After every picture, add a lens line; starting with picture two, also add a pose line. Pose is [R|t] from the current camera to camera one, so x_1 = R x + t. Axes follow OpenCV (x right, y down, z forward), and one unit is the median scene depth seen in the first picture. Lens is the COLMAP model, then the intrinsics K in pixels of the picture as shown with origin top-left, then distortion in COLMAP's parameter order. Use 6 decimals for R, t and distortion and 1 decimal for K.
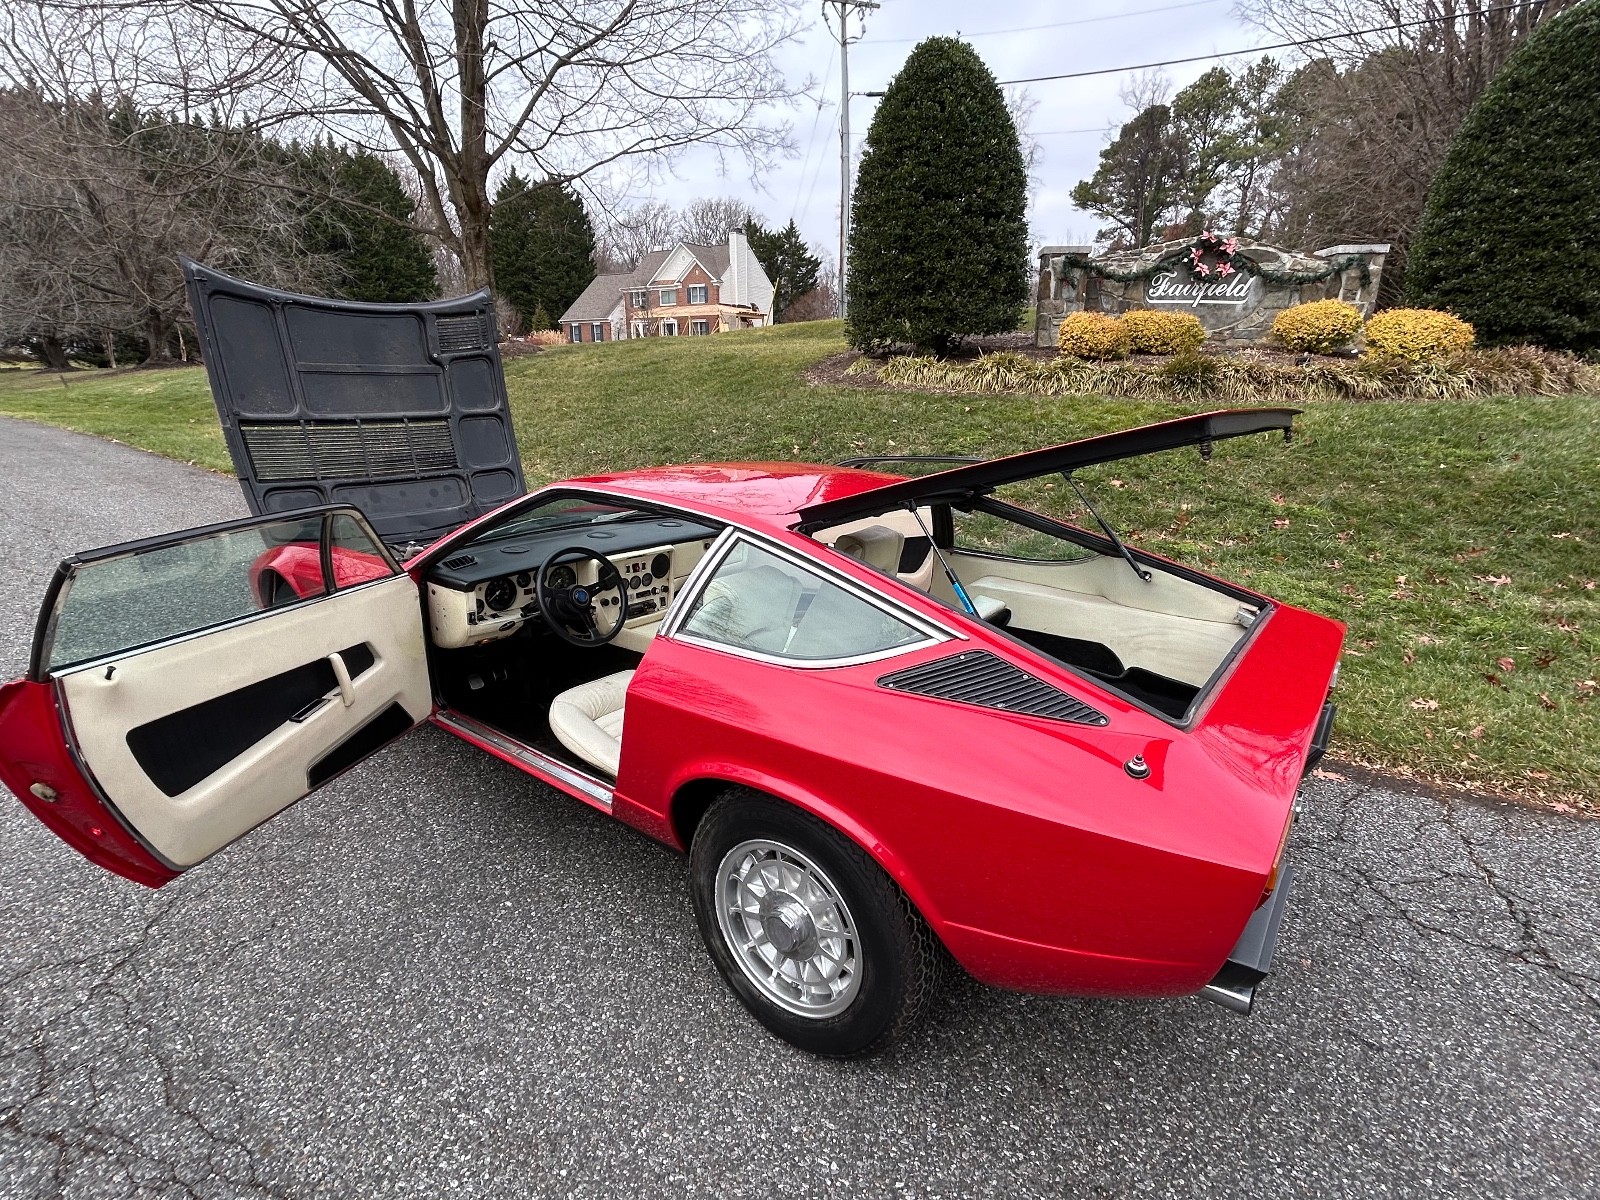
lens RADIAL K [[798.1, 0, 786.6], [0, 798.1, 599.6], [0, 0, 1]] dist [-0.012005, 0.008544]
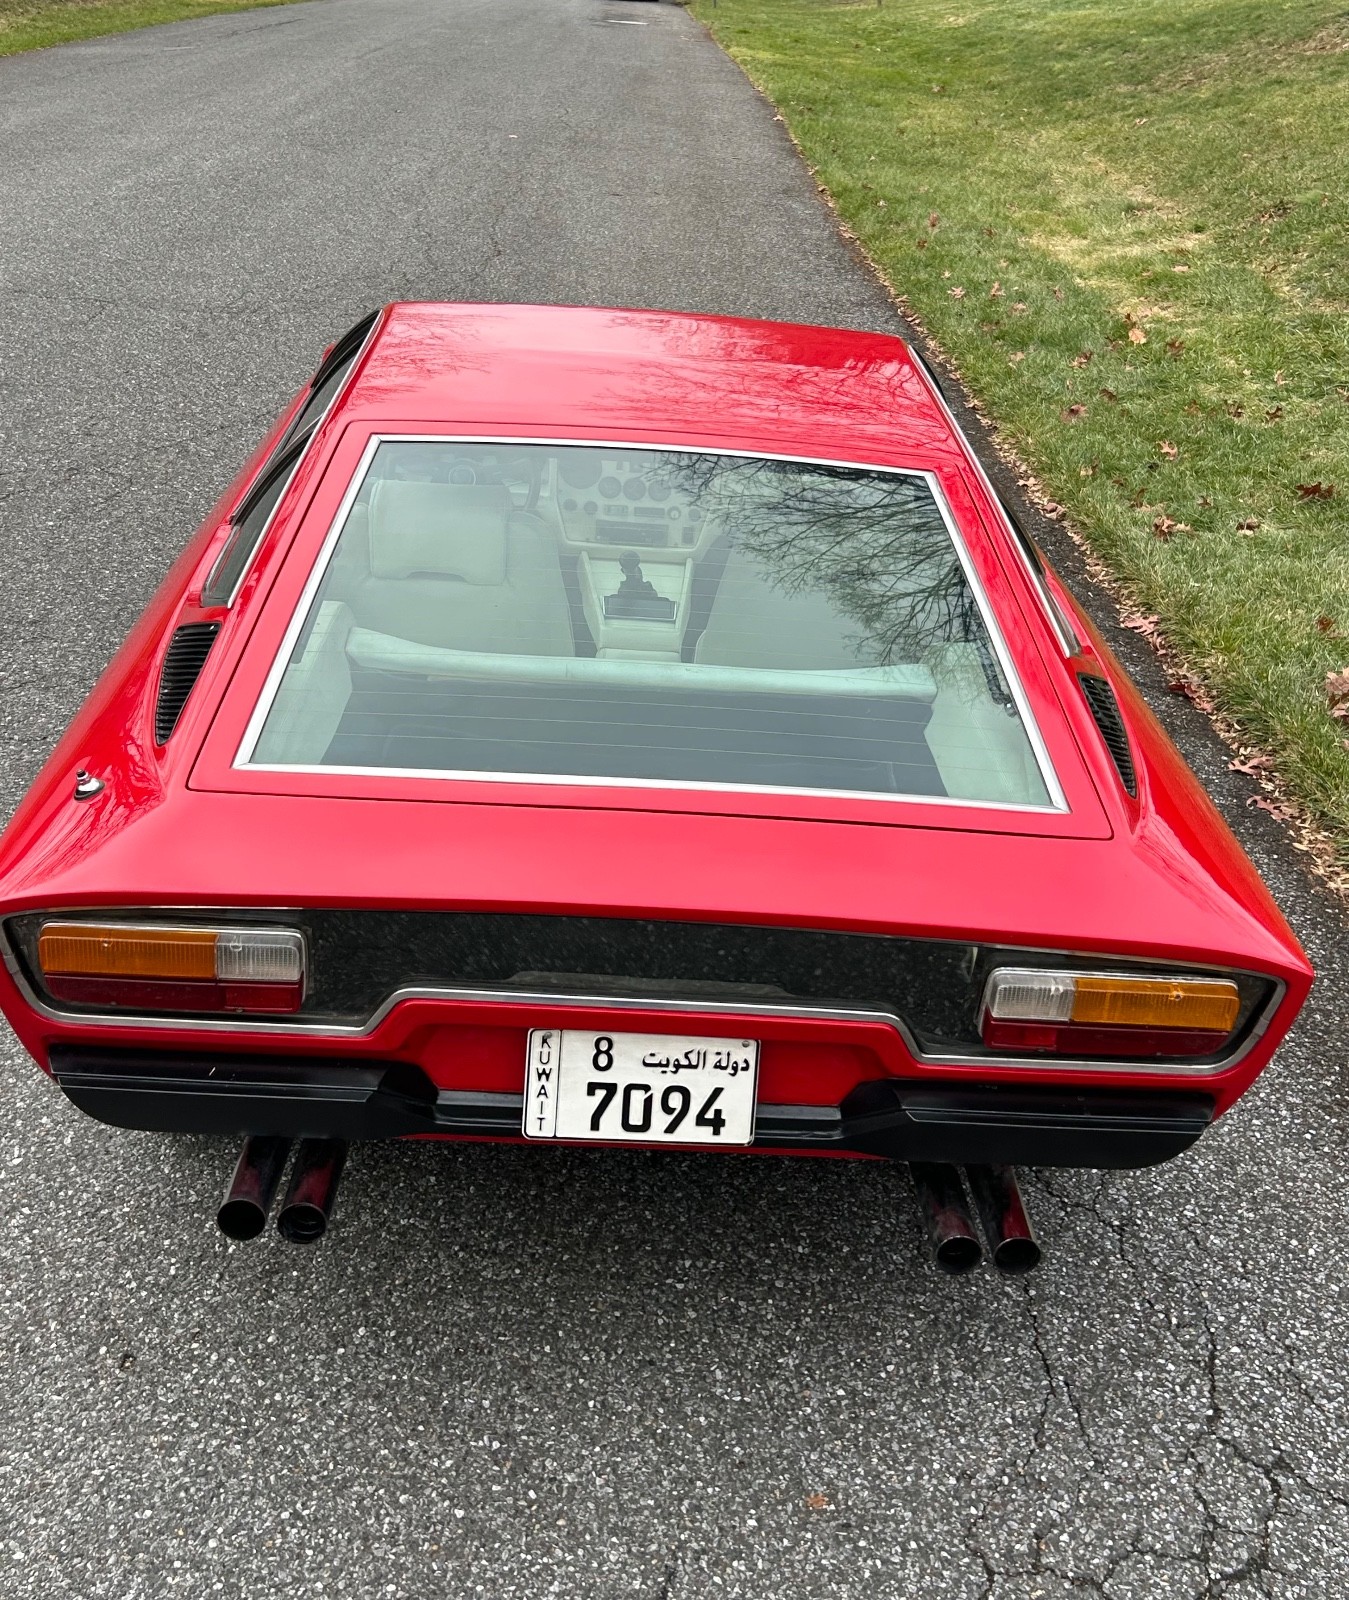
lens RADIAL K [[1818.2, 0, 673.1], [0, 1818.2, 670.3], [0, 0, 1]] dist [0.022808, 0.000000]
pose [[0.634966, 0.311764, -0.706839, 0.290123], [-0.256276, 0.948149, 0.187981, -0.053616], [0.728794, 0.061784, 0.681940, 0.027767]]
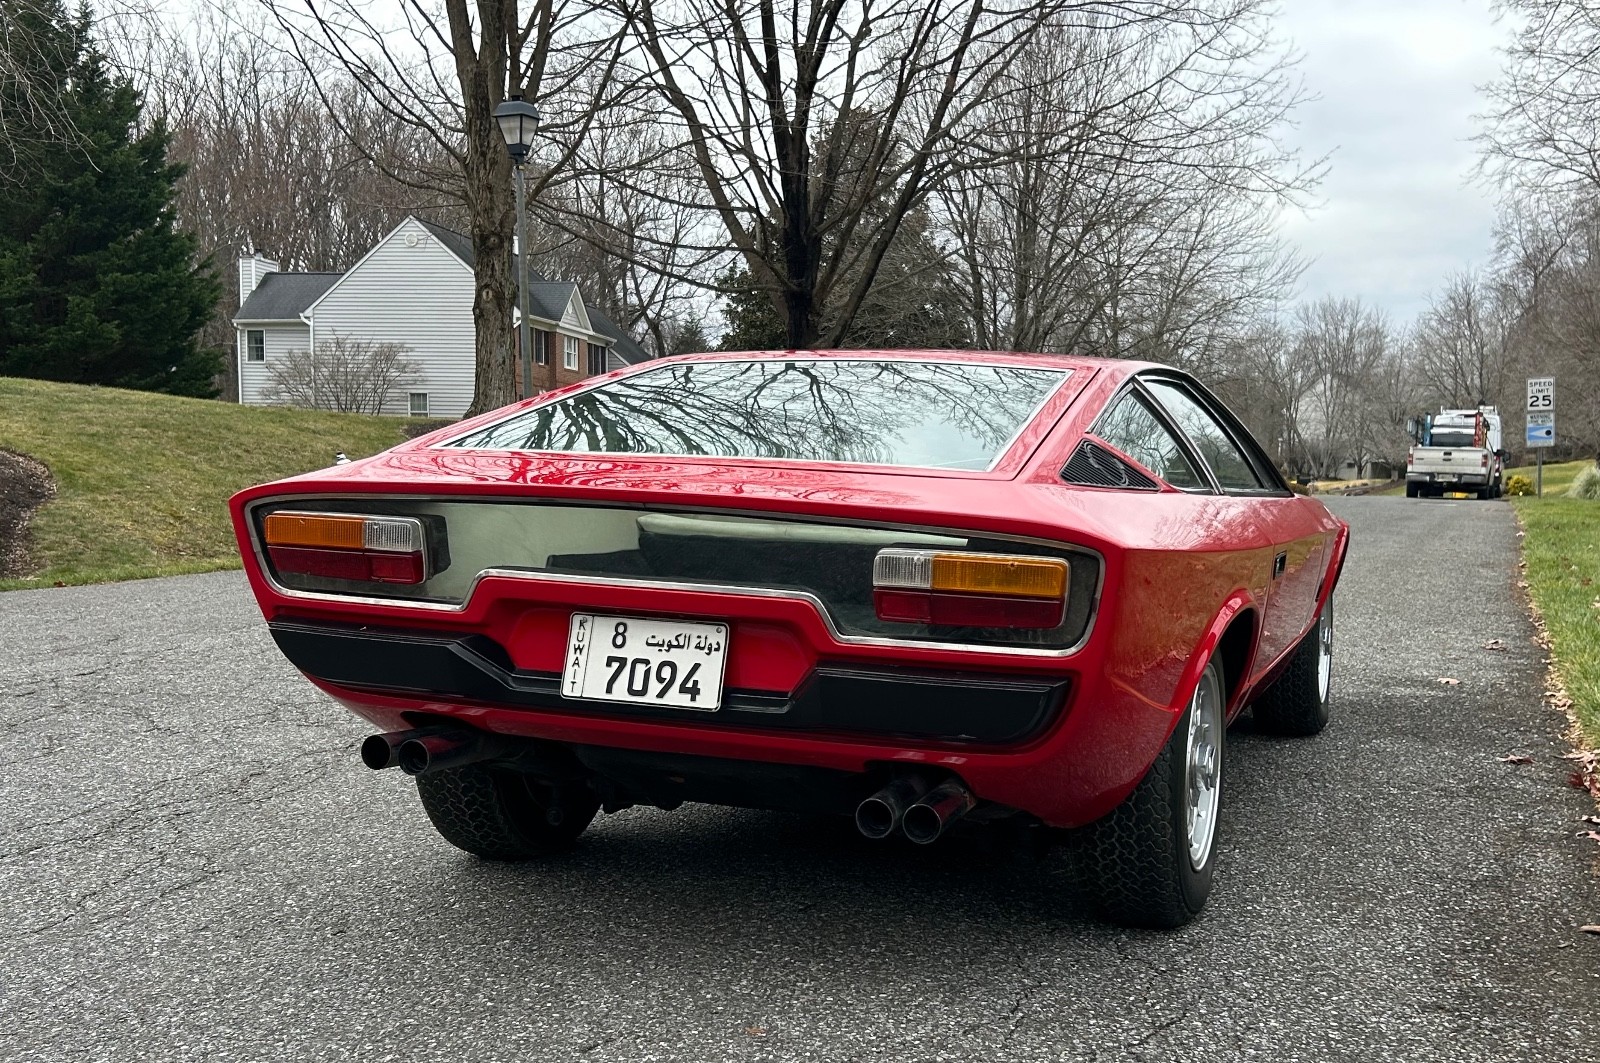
lens RADIAL K [[1731.9, 0, 850.6], [0, 1731.9, 646.3], [0, 0, 1]] dist [0.043848, 0.000000]
pose [[0.296092, 0.090094, -0.950901, 0.440569], [-0.275171, 0.961380, 0.005404, 0.035598], [0.914664, 0.260060, 0.309449, 0.136817]]
